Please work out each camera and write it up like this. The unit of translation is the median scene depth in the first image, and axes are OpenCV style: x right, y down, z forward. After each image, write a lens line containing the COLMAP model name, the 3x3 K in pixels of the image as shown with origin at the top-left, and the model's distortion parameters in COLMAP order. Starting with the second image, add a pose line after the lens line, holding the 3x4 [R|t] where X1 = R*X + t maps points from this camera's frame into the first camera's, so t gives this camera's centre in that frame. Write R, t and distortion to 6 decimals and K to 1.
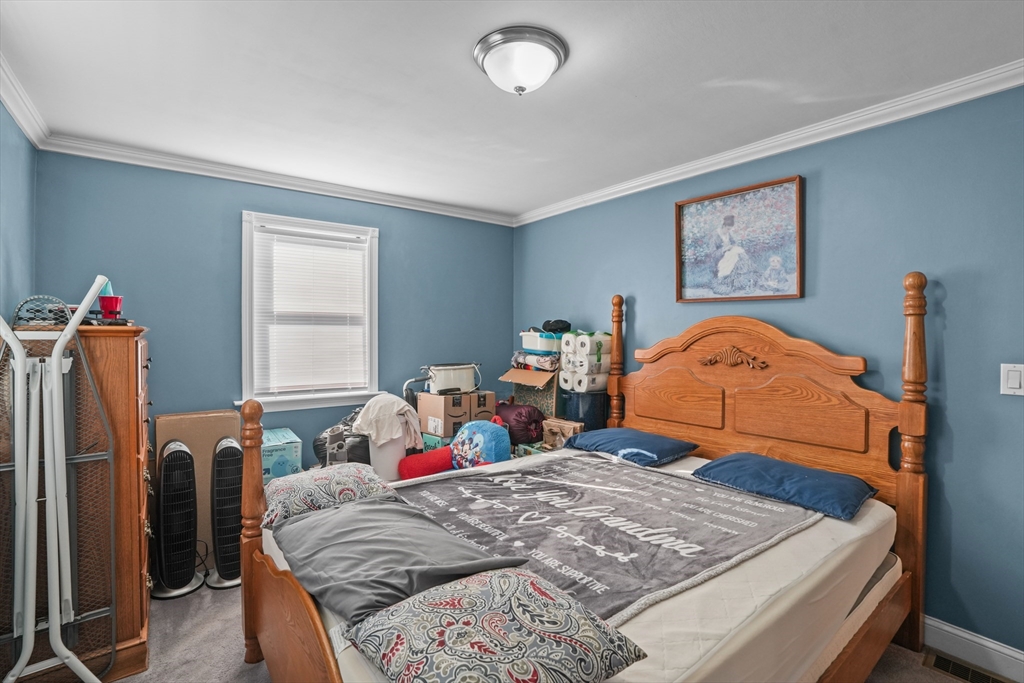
lens RADIAL K [[470.6, 0, 510.1], [0, 470.6, 337.5], [0, 0, 1]] dist [-0.073007, 0.026784]
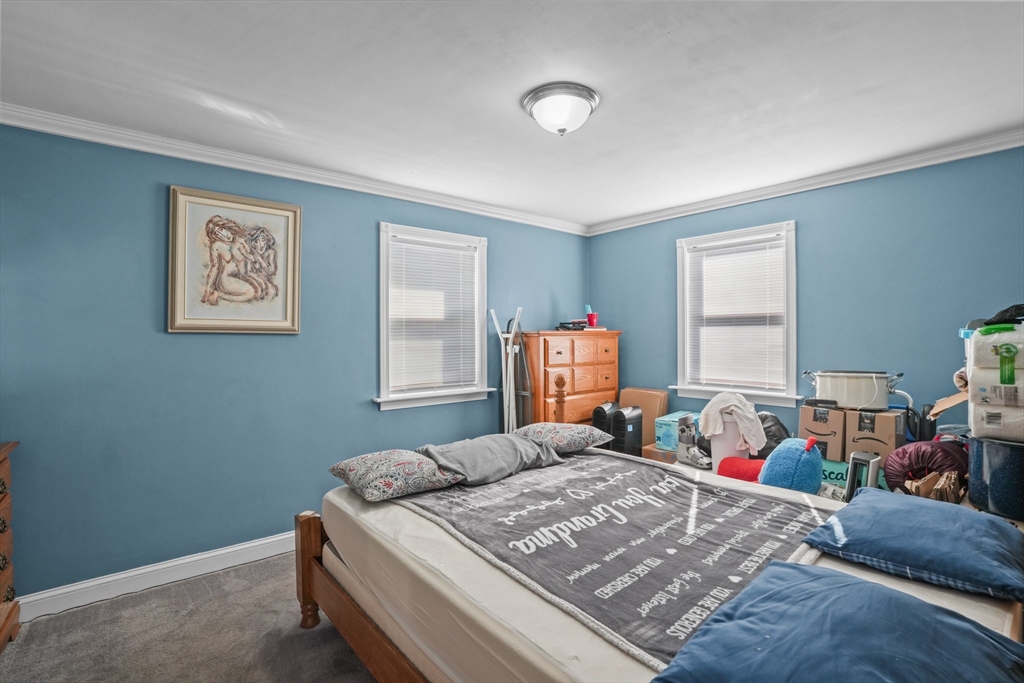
lens RADIAL K [[470.6, 0, 510.1], [0, 470.6, 337.5], [0, 0, 1]] dist [-0.073007, 0.026784]
pose [[0.041815, -0.002260, -0.999123, 0.895496], [-0.003266, 0.999992, -0.002398, 0.006583], [0.999120, 0.003363, 0.041807, 0.593835]]
